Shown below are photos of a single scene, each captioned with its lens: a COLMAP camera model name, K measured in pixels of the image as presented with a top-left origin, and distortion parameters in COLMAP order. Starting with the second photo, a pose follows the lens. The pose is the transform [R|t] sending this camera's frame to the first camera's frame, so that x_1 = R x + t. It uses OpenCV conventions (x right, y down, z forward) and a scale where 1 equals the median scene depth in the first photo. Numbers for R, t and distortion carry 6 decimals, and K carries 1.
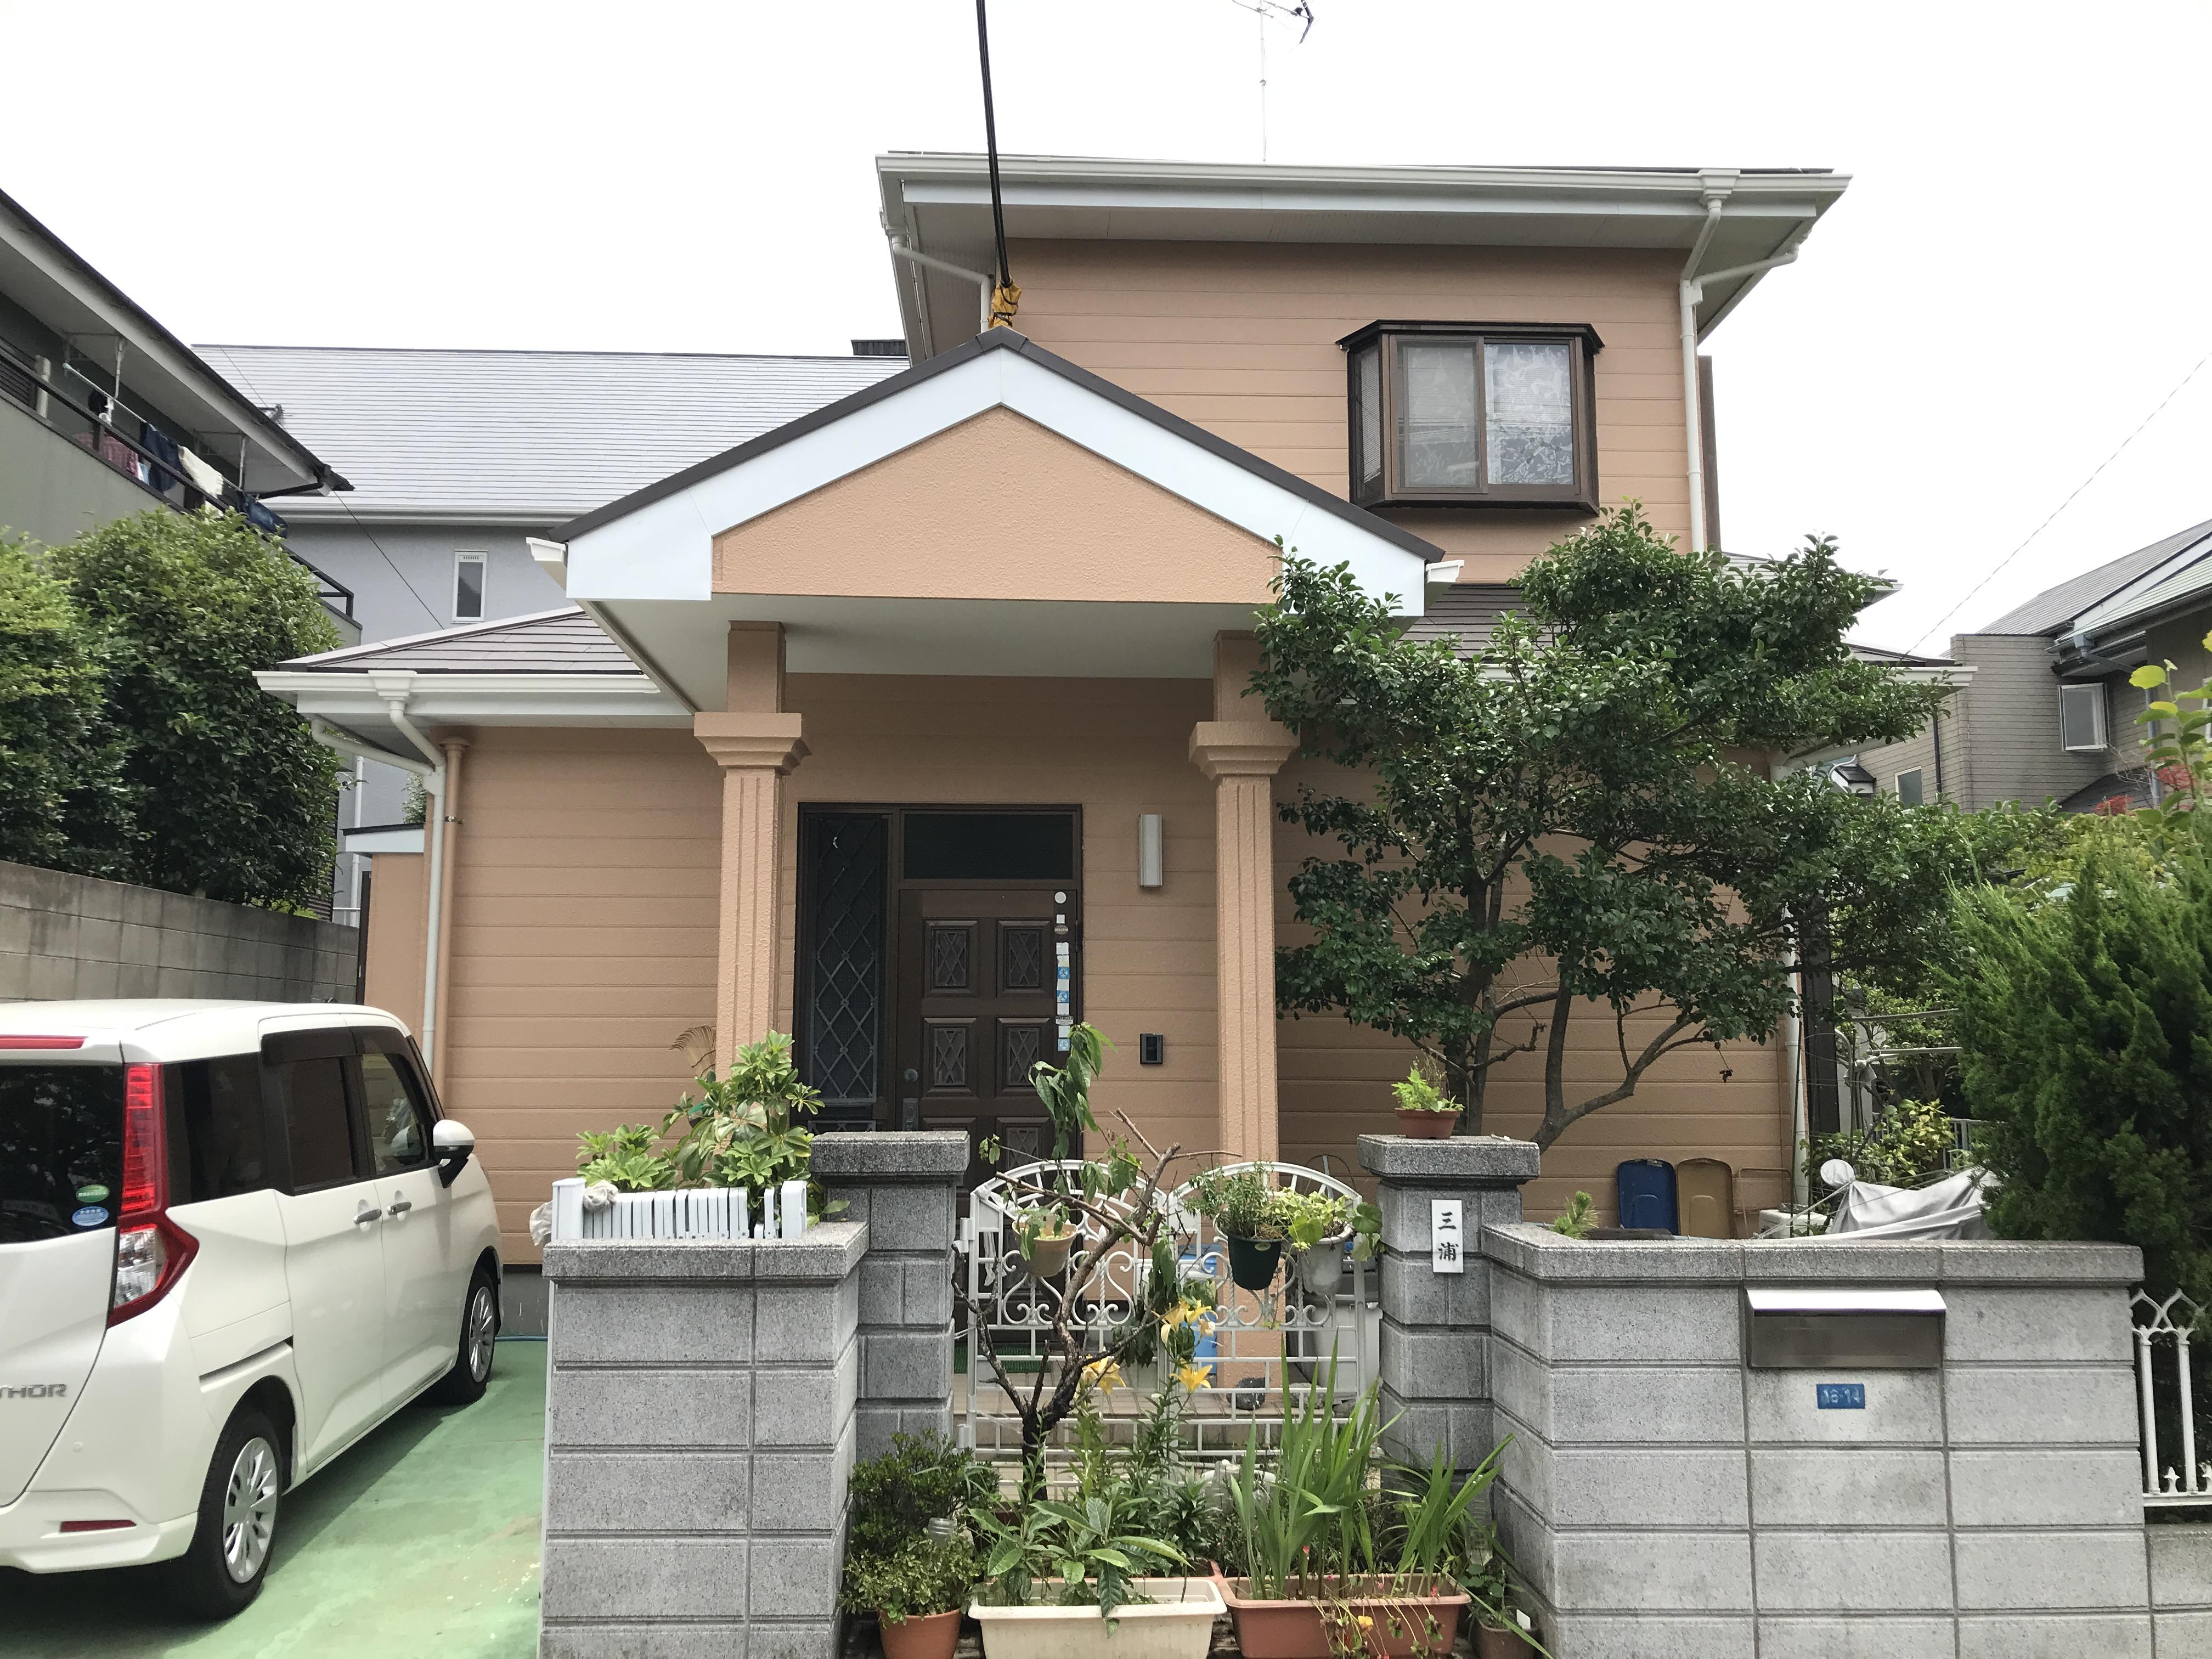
lens RADIAL K [[1842.3, 0, 1101.1], [0, 1842.3, 799.7], [0, 0, 1]] dist [0.006832, -0.003741]
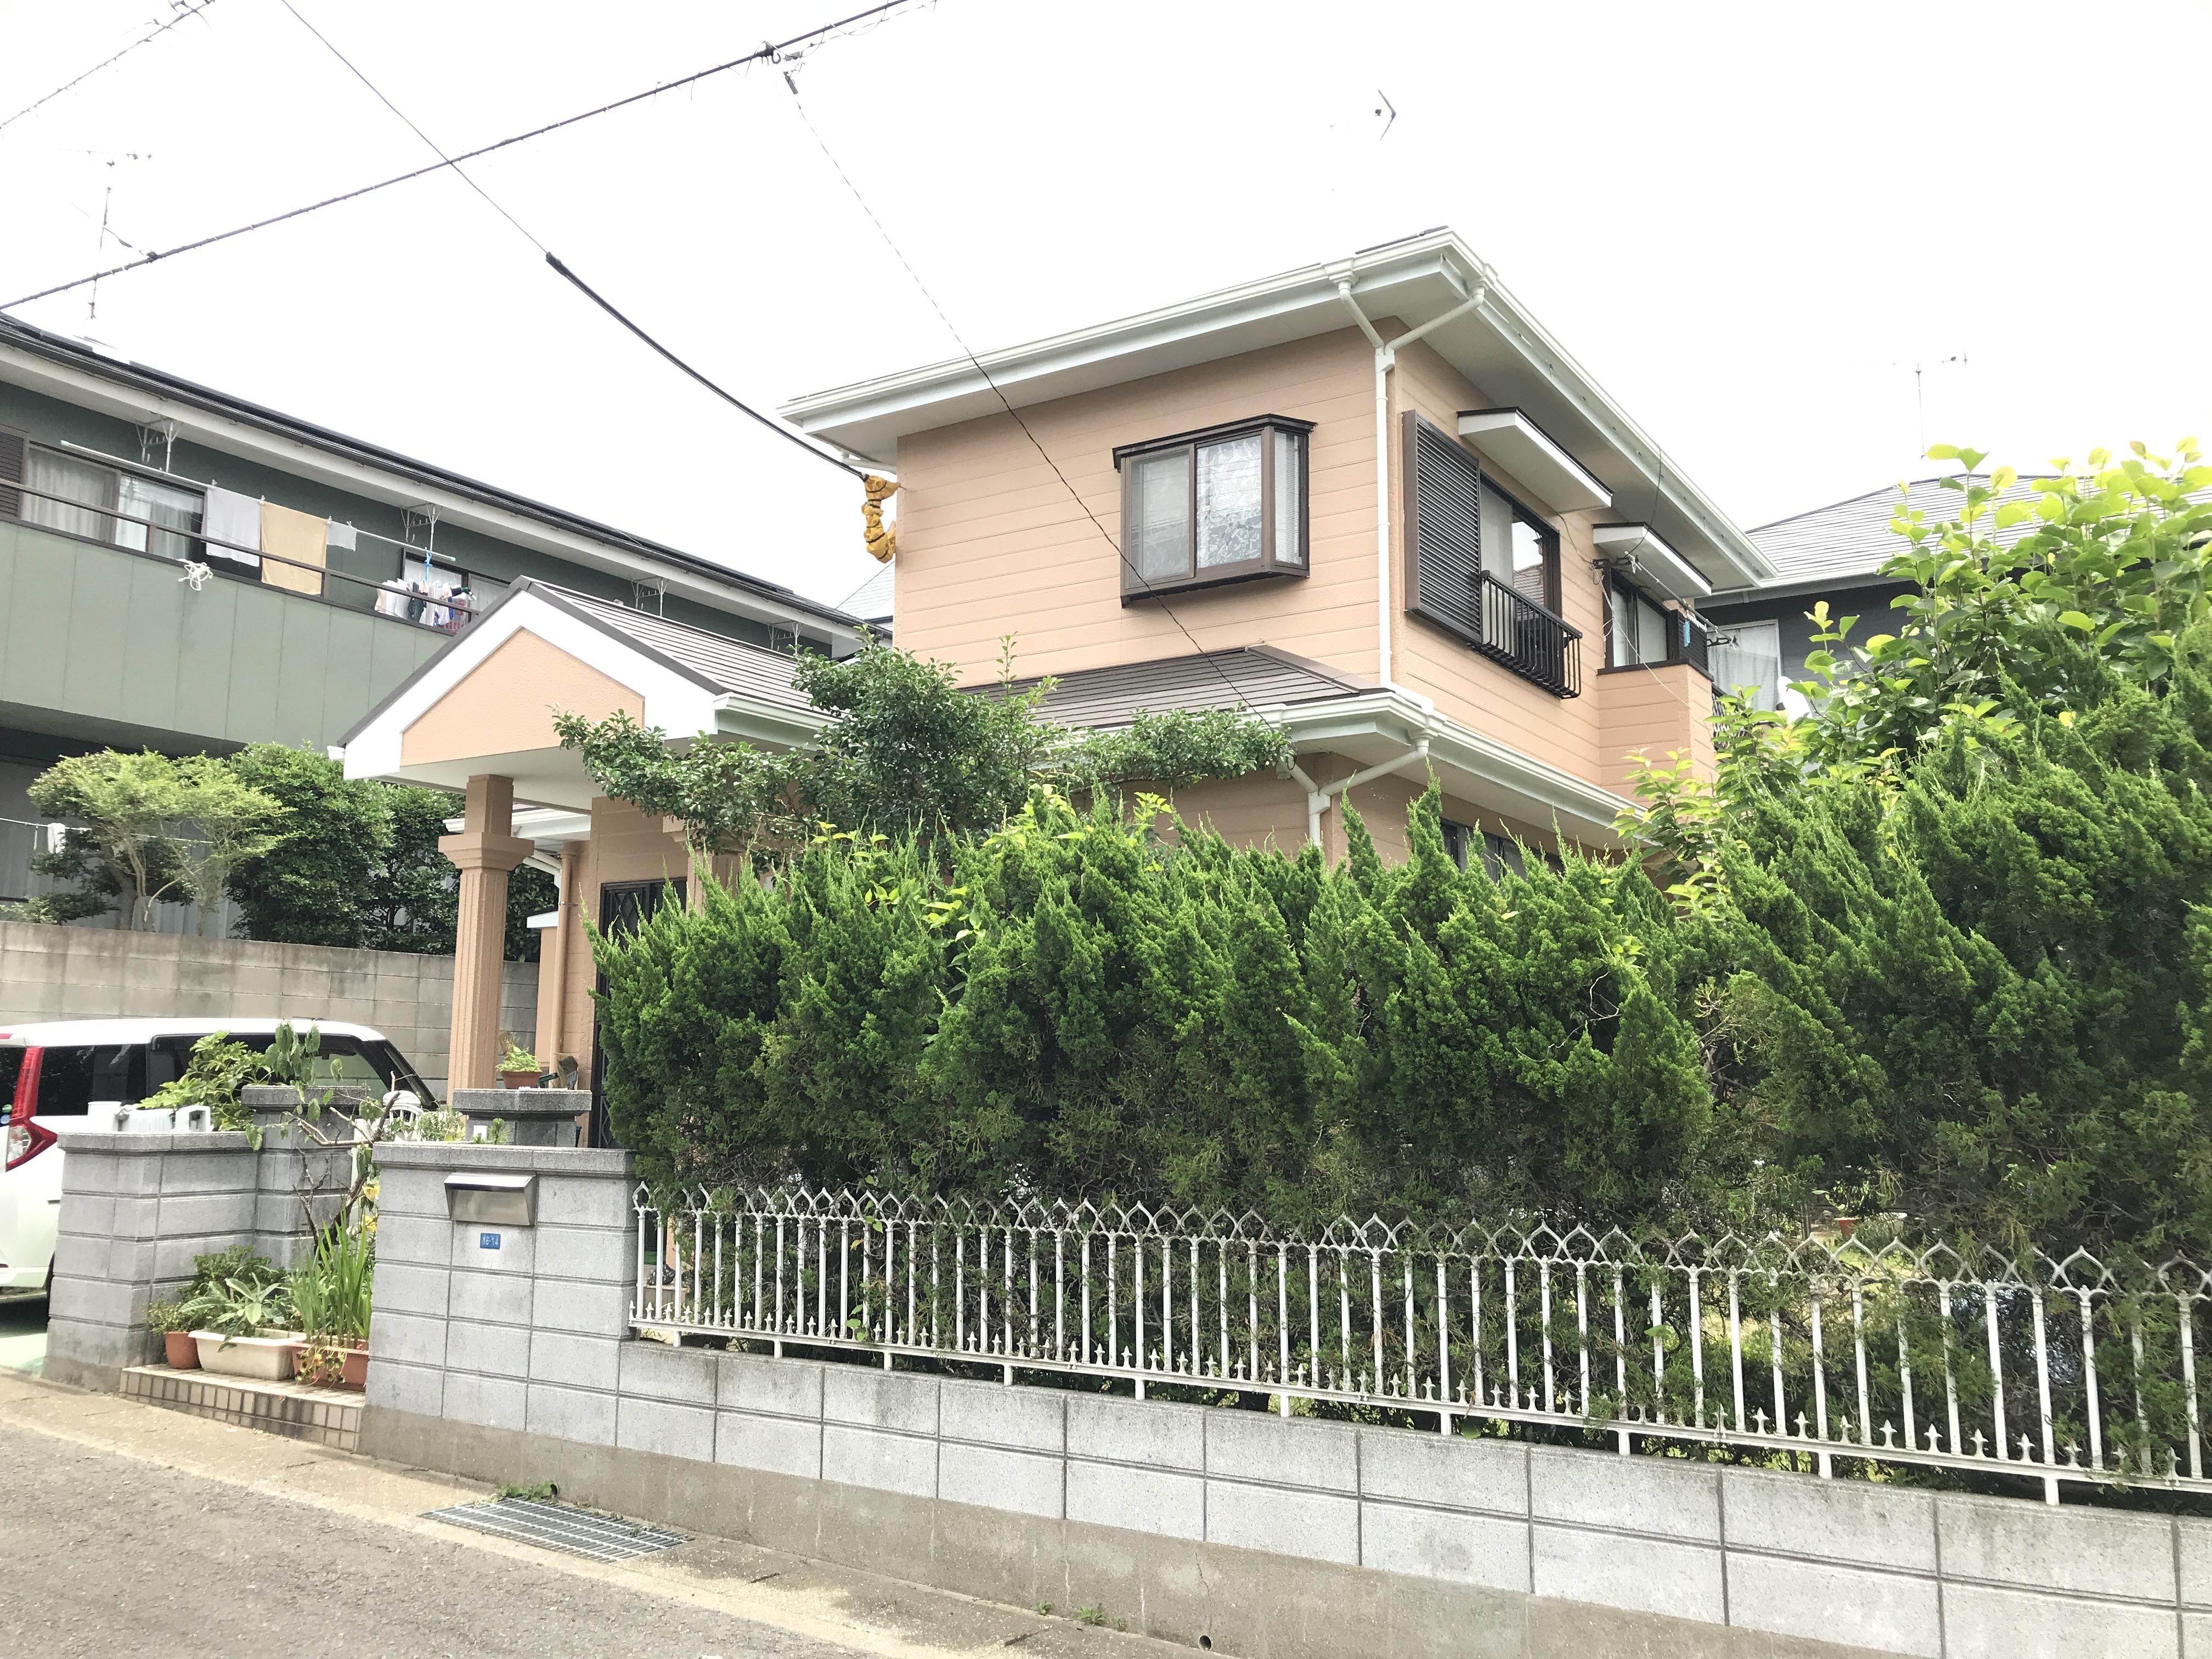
lens RADIAL K [[1838.9, 0, 1103.4], [0, 1838.9, 839.4], [0, 0, 1]] dist [0.017101, -0.013389]
pose [[0.820319, -0.073513, -0.567162, 1.658222], [0.071525, 0.997105, -0.025790, 0.053710], [0.567416, -0.019410, 0.823202, -0.001606]]
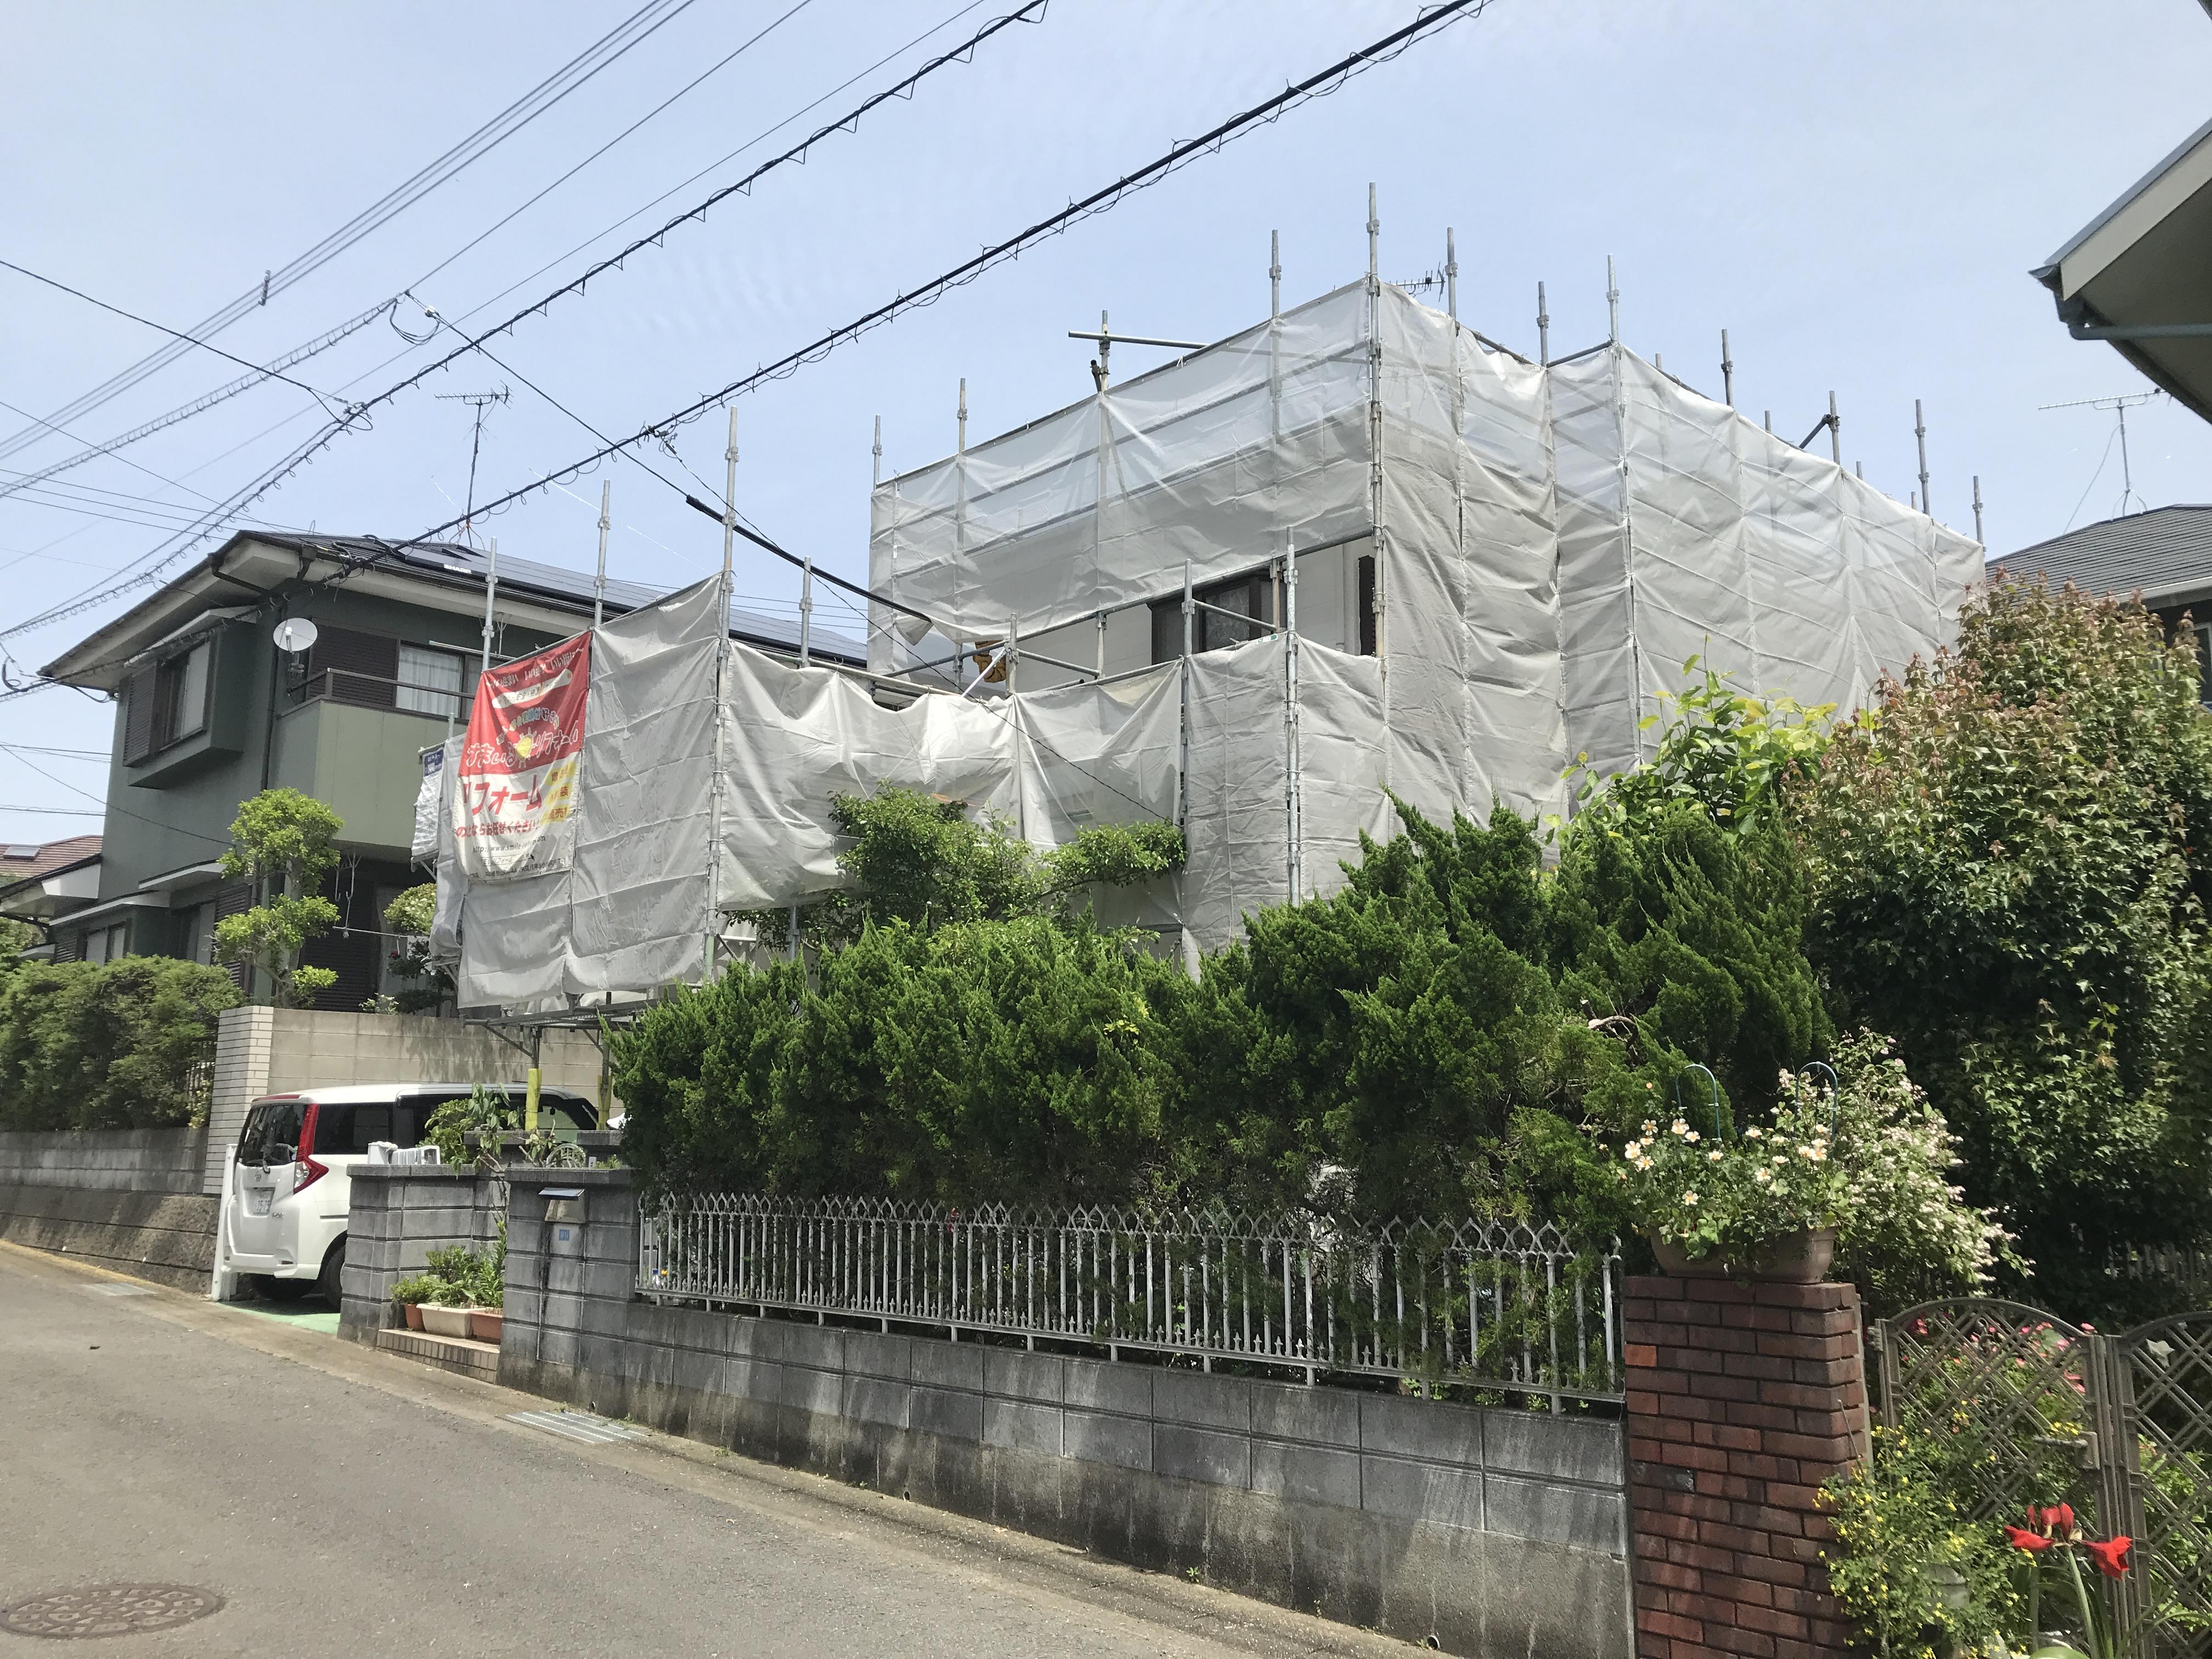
lens RADIAL K [[1735.2, 0, 1109.5], [0, 1735.2, 826.6], [0, 0, 1]] dist [0.003912, -0.000567]
pose [[0.673217, -0.137494, -0.726549, 2.492696], [0.119203, 0.989889, -0.076877, 0.066311], [0.729773, -0.034852, 0.682800, 0.048560]]
